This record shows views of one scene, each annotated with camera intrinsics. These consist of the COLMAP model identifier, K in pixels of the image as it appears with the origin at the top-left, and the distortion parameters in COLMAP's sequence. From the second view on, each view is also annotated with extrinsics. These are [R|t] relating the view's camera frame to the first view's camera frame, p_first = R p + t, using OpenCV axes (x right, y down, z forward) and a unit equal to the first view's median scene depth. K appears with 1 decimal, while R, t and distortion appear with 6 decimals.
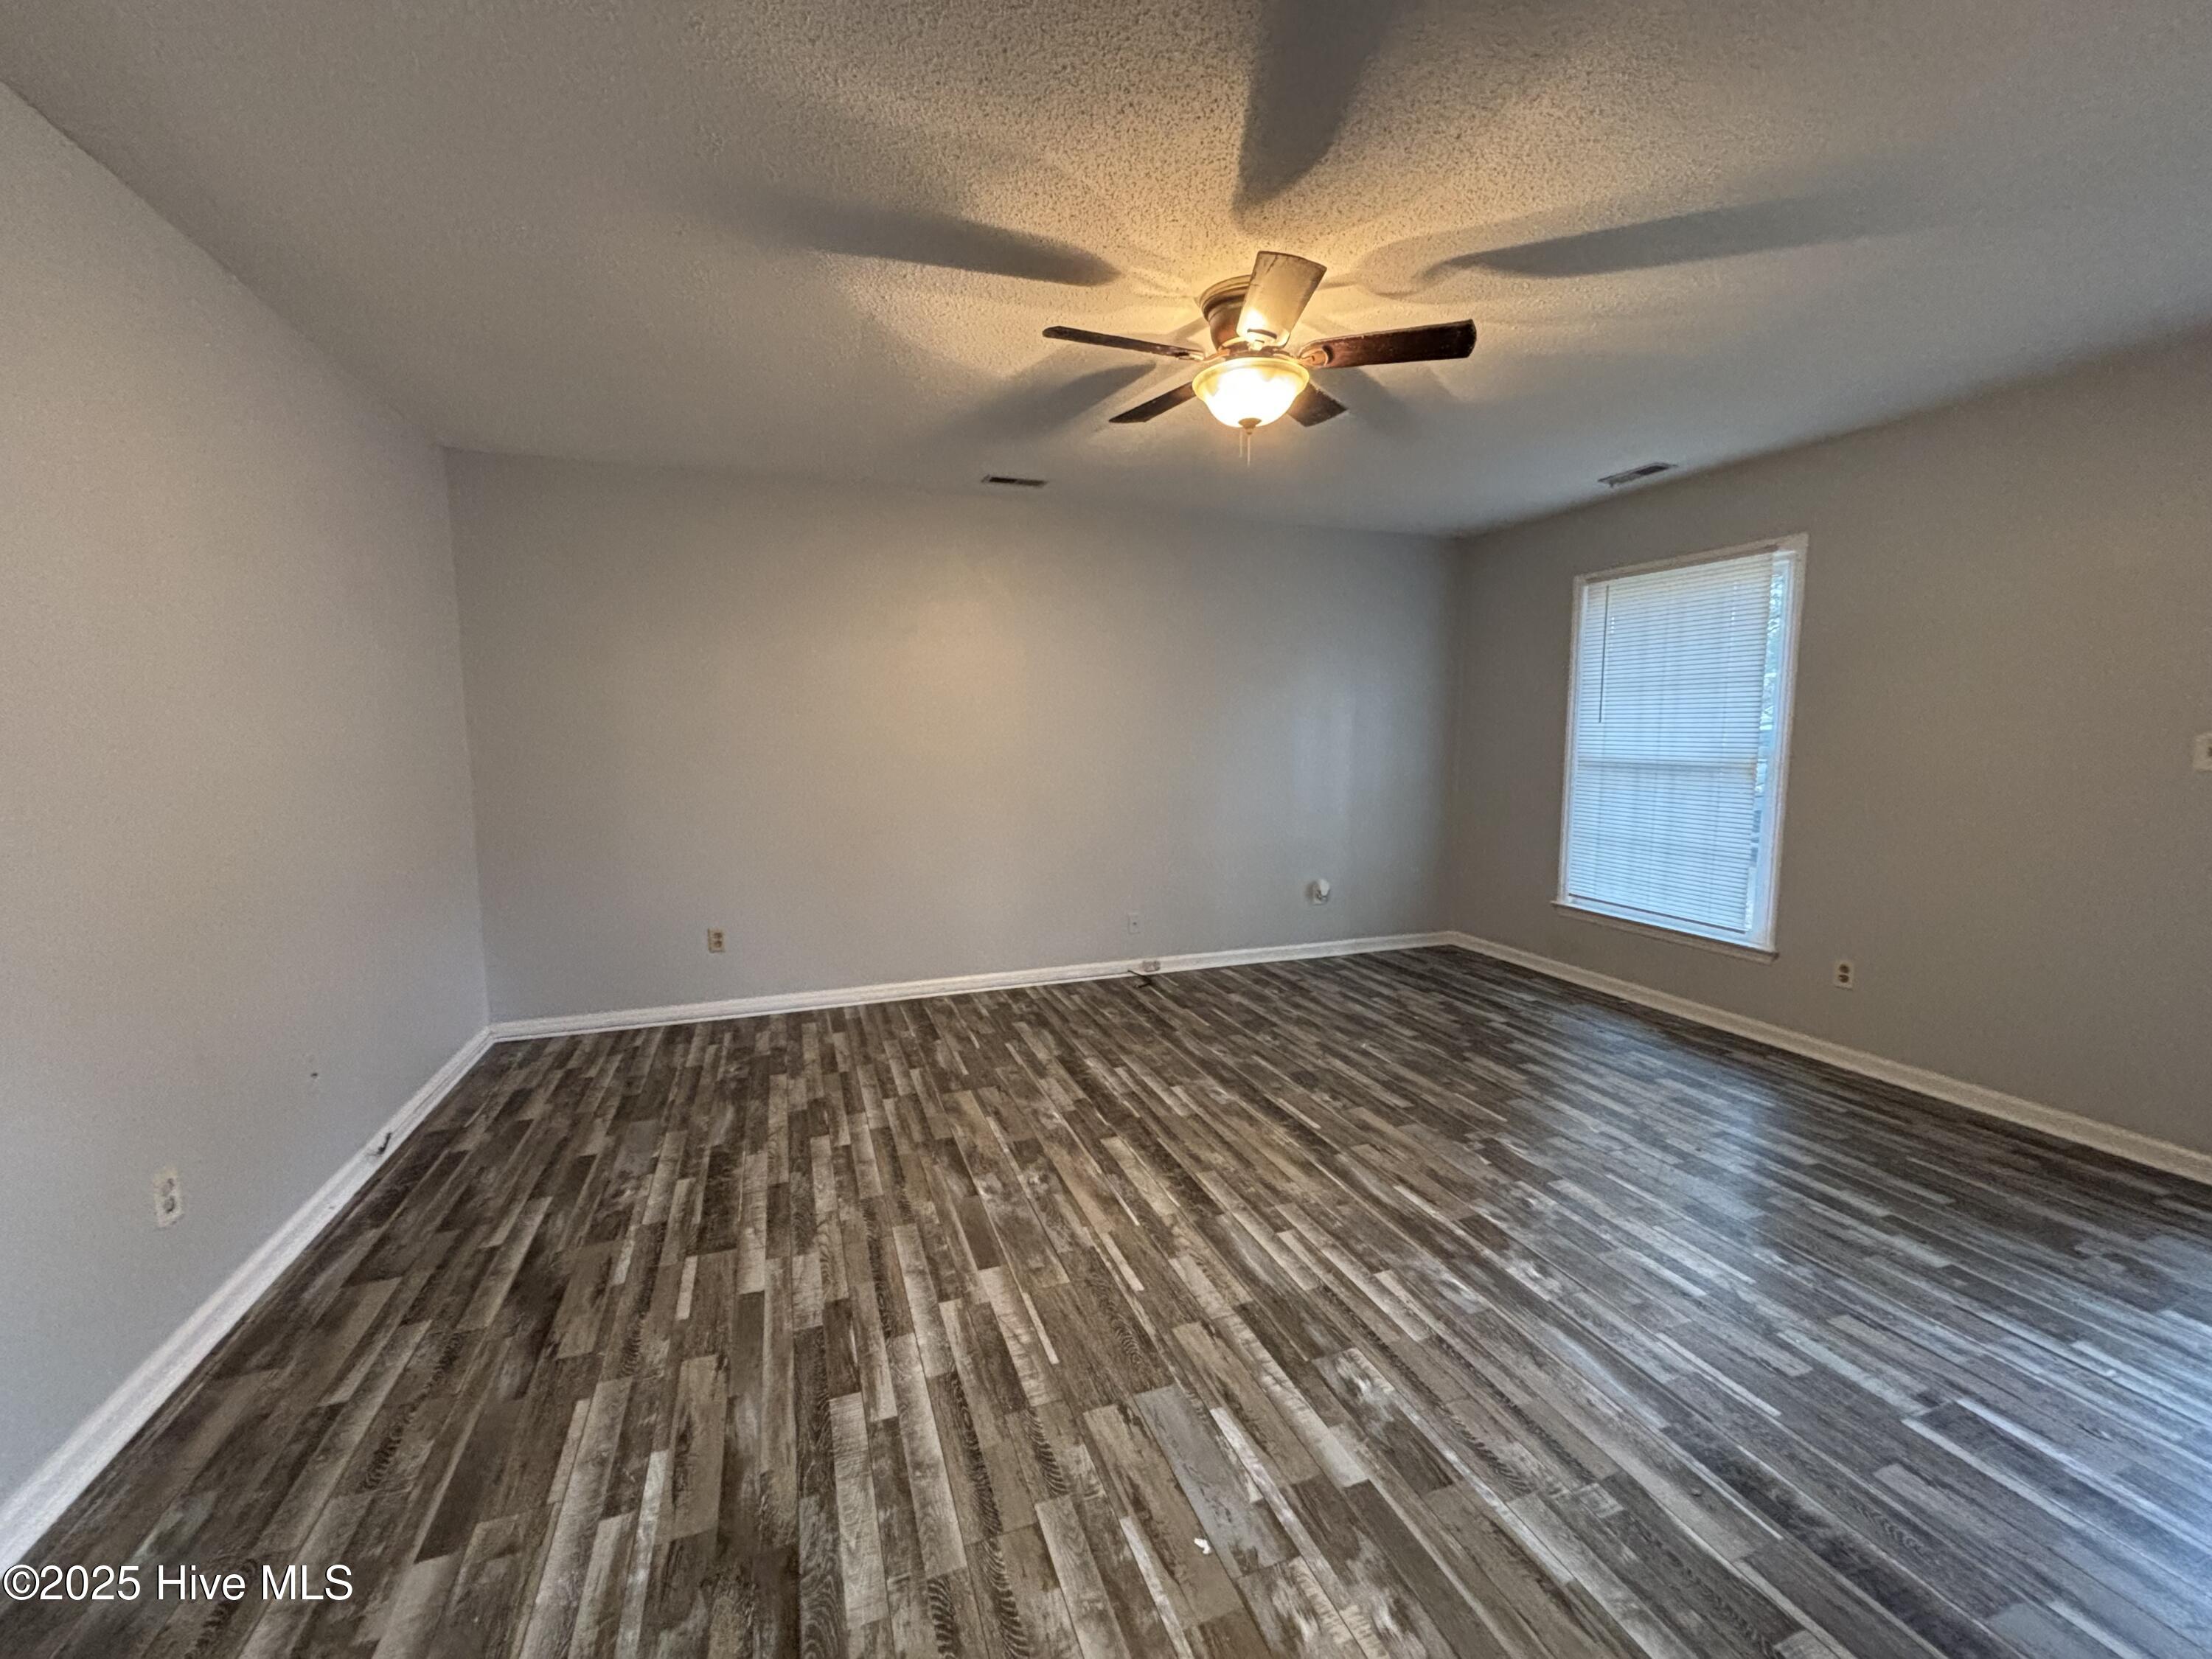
lens RADIAL K [[889.4, 0, 1107.9], [0, 889.4, 827.3], [0, 0, 1]] dist [0.009809, 0.000483]
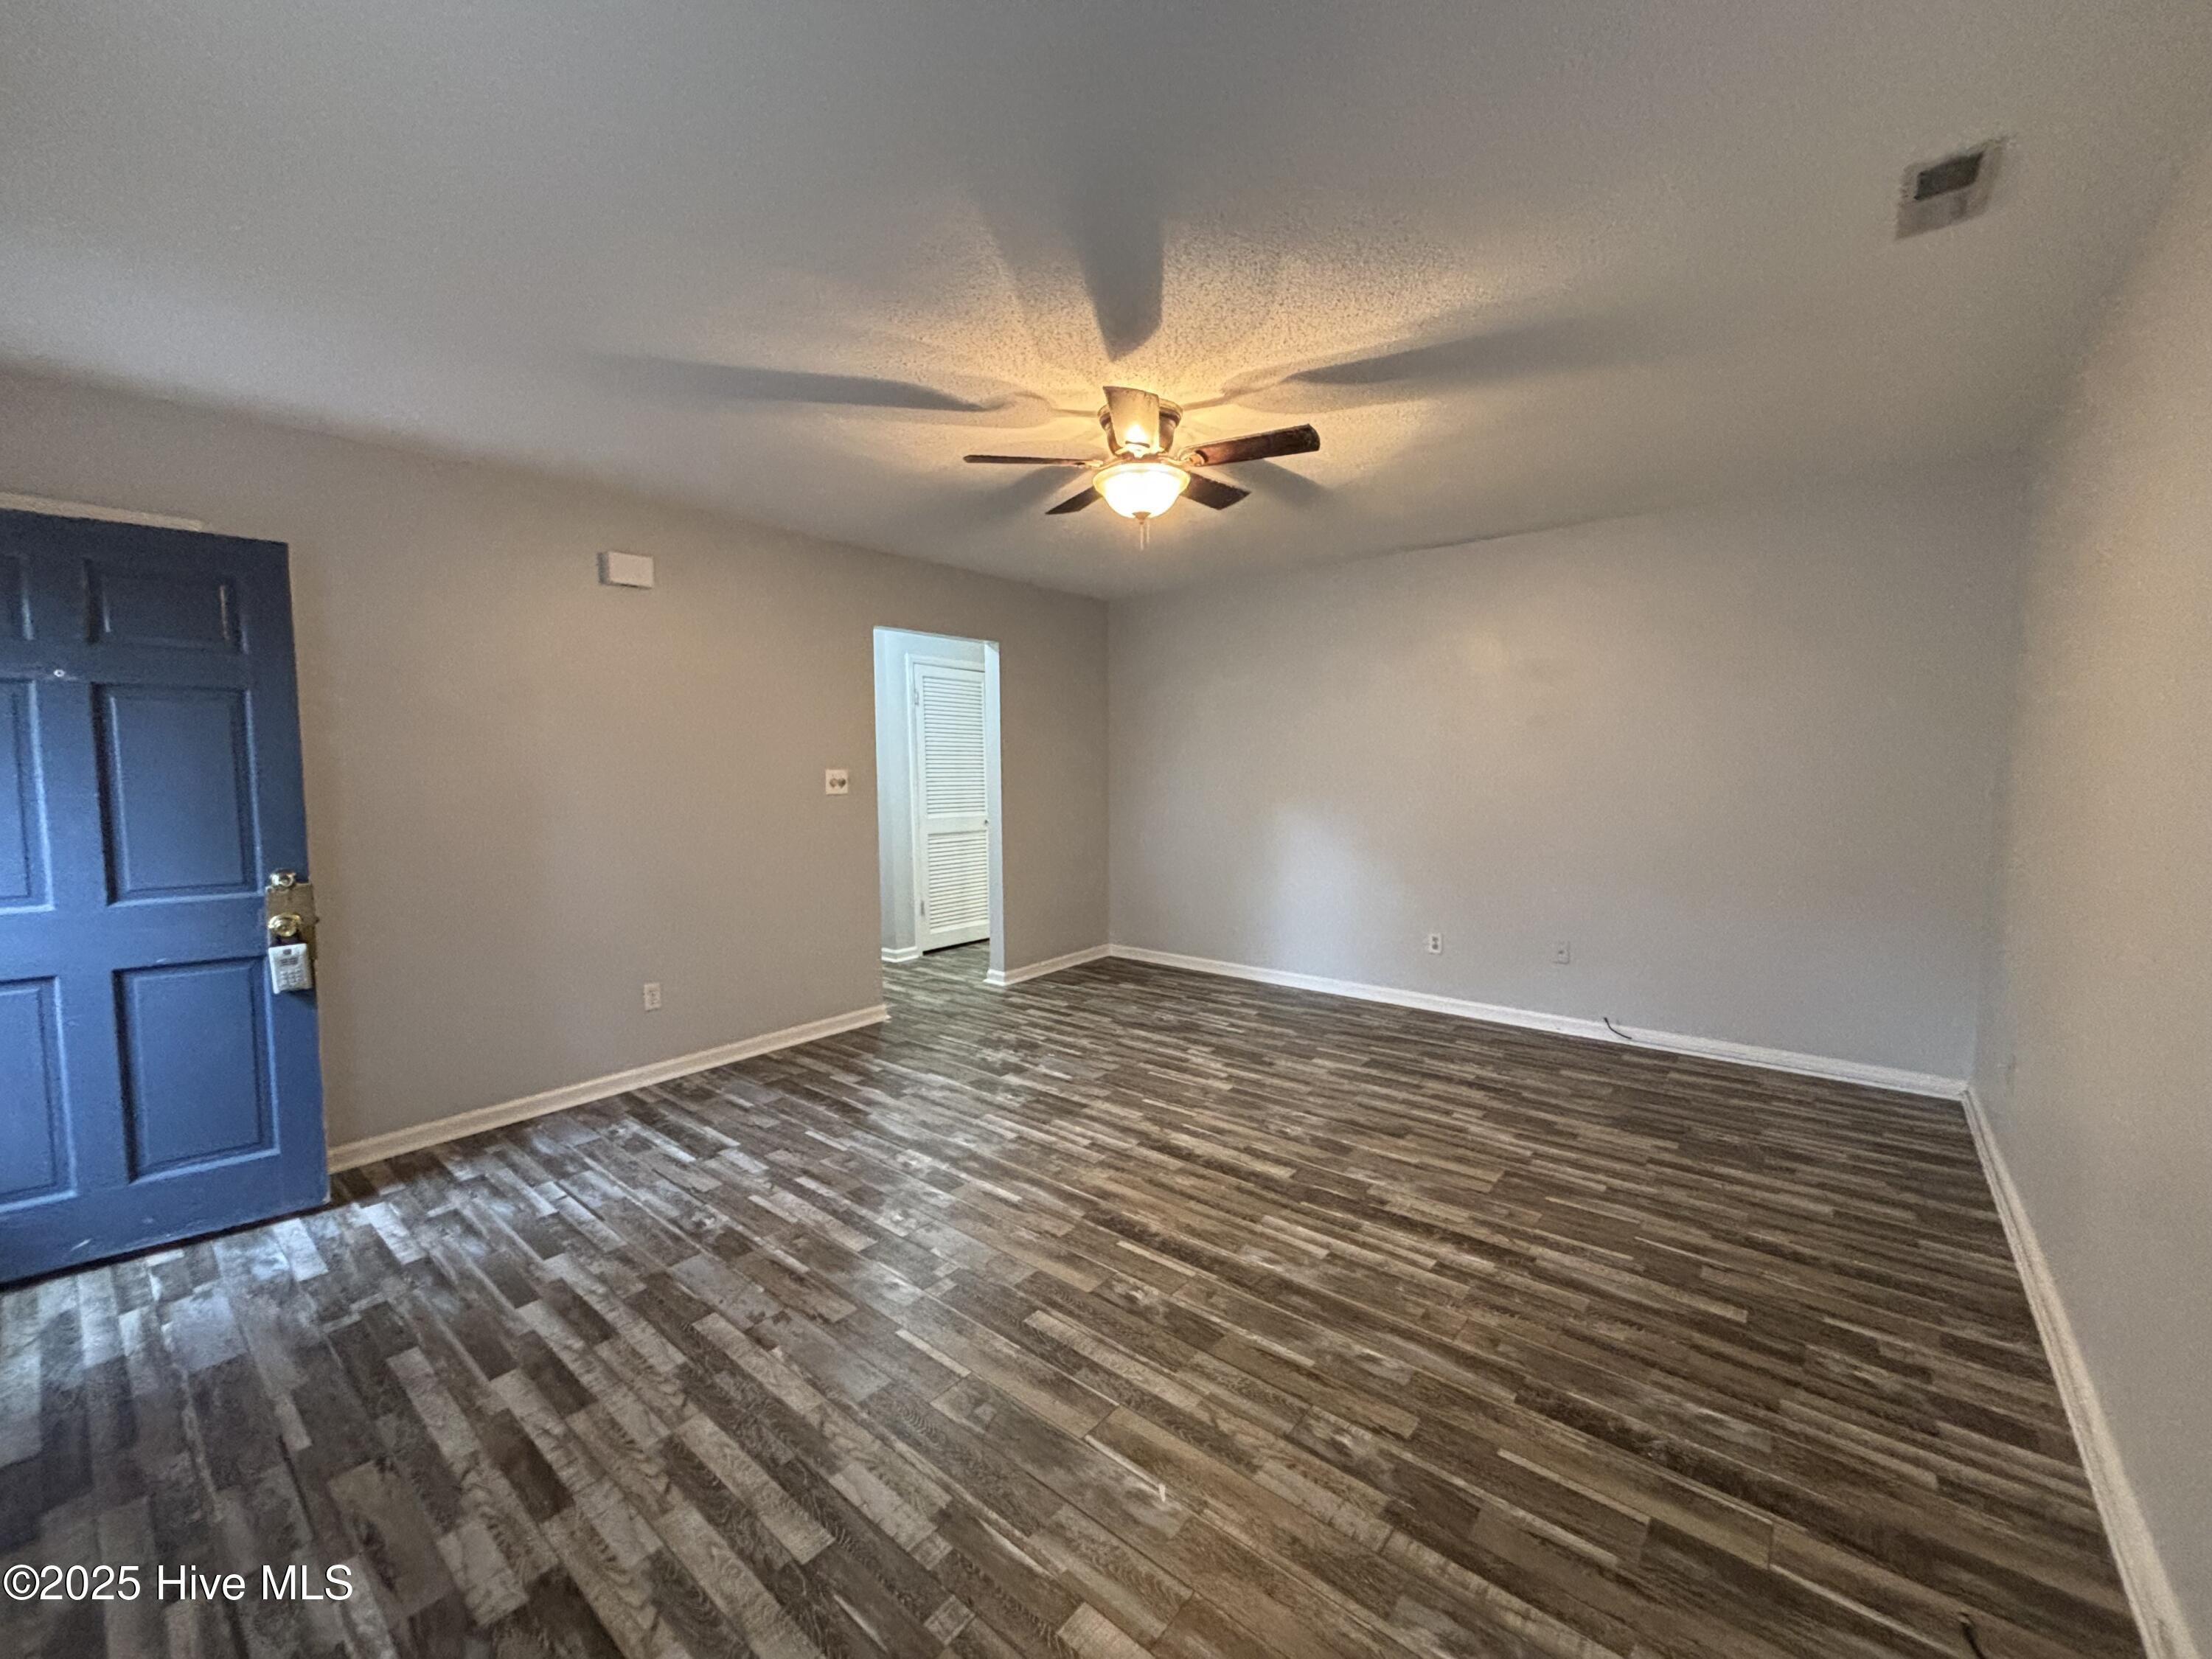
lens RADIAL K [[889.4, 0, 1107.9], [0, 889.4, 827.3], [0, 0, 1]] dist [0.009809, 0.000483]
pose [[-0.864330, 0.045116, -0.500897, 0.772351], [-0.044962, 0.985048, 0.166309, -0.223749], [0.500911, 0.166267, -0.849379, 1.952286]]
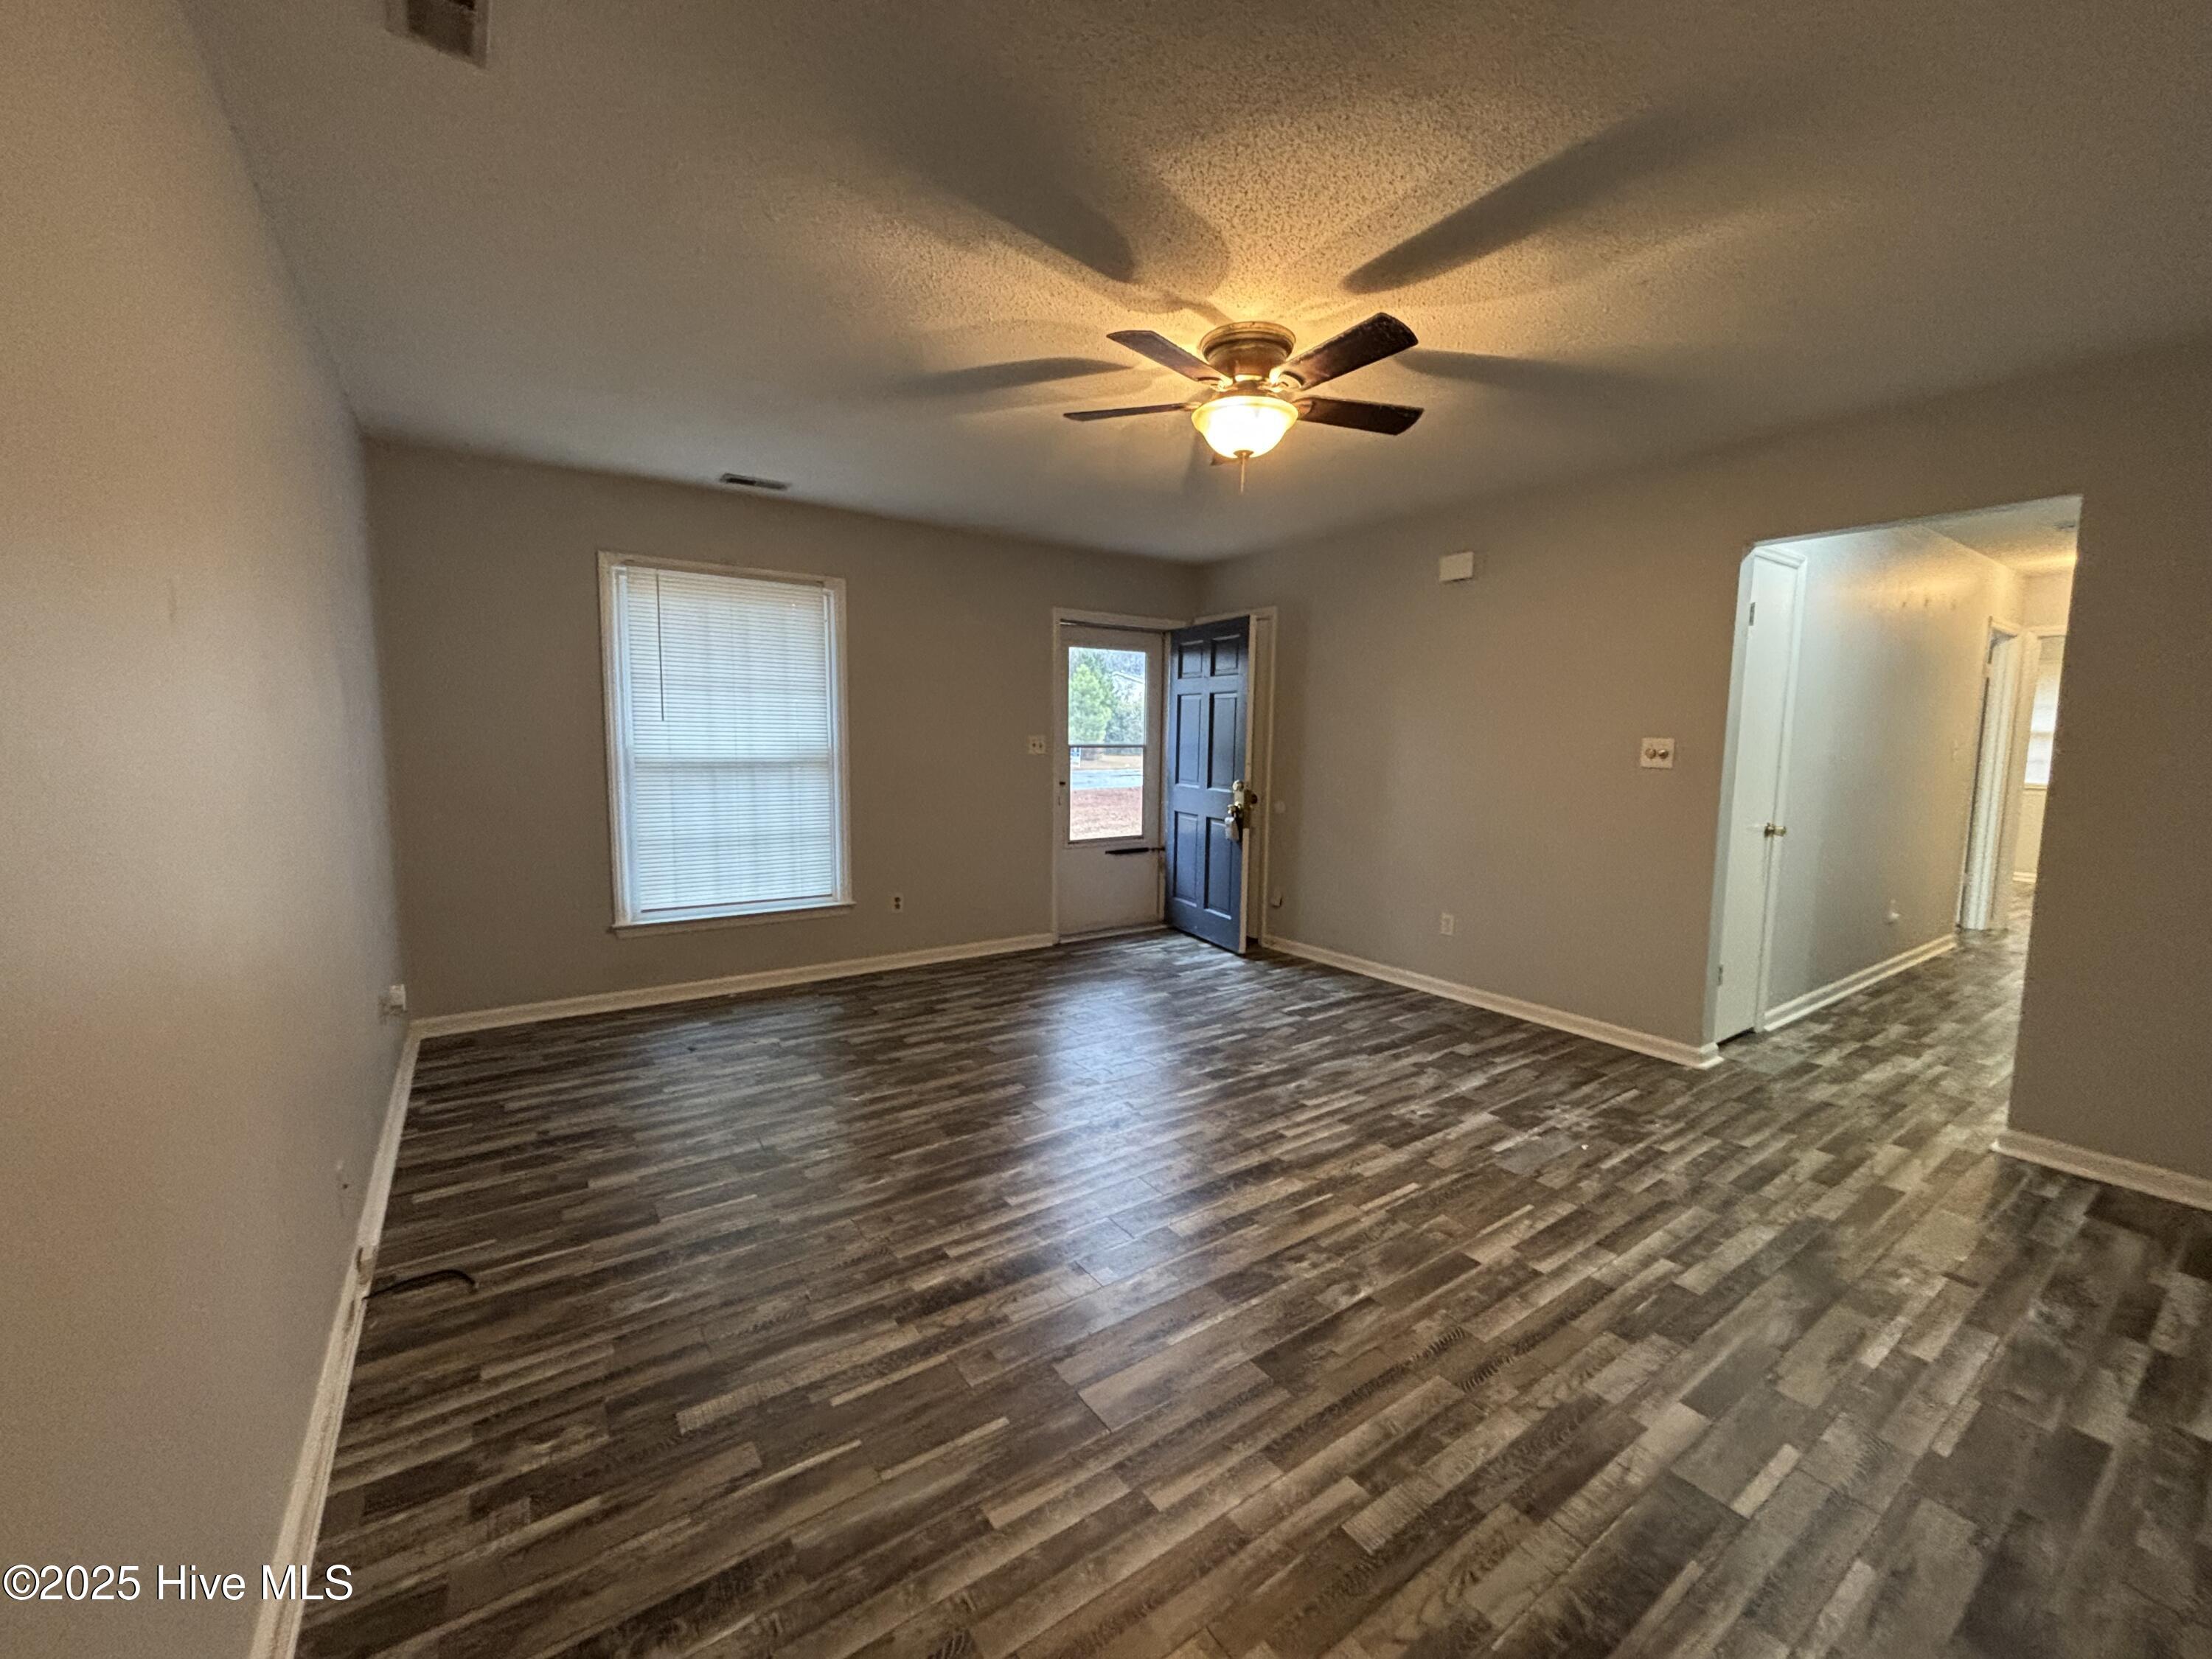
lens RADIAL K [[889.4, 0, 1107.9], [0, 889.4, 827.3], [0, 0, 1]] dist [0.009809, 0.000483]
pose [[-0.251476, -0.104808, 0.962172, -0.852937], [0.094108, 0.986761, 0.132083, -0.154272], [-0.963277, 0.123764, -0.238284, 1.400648]]
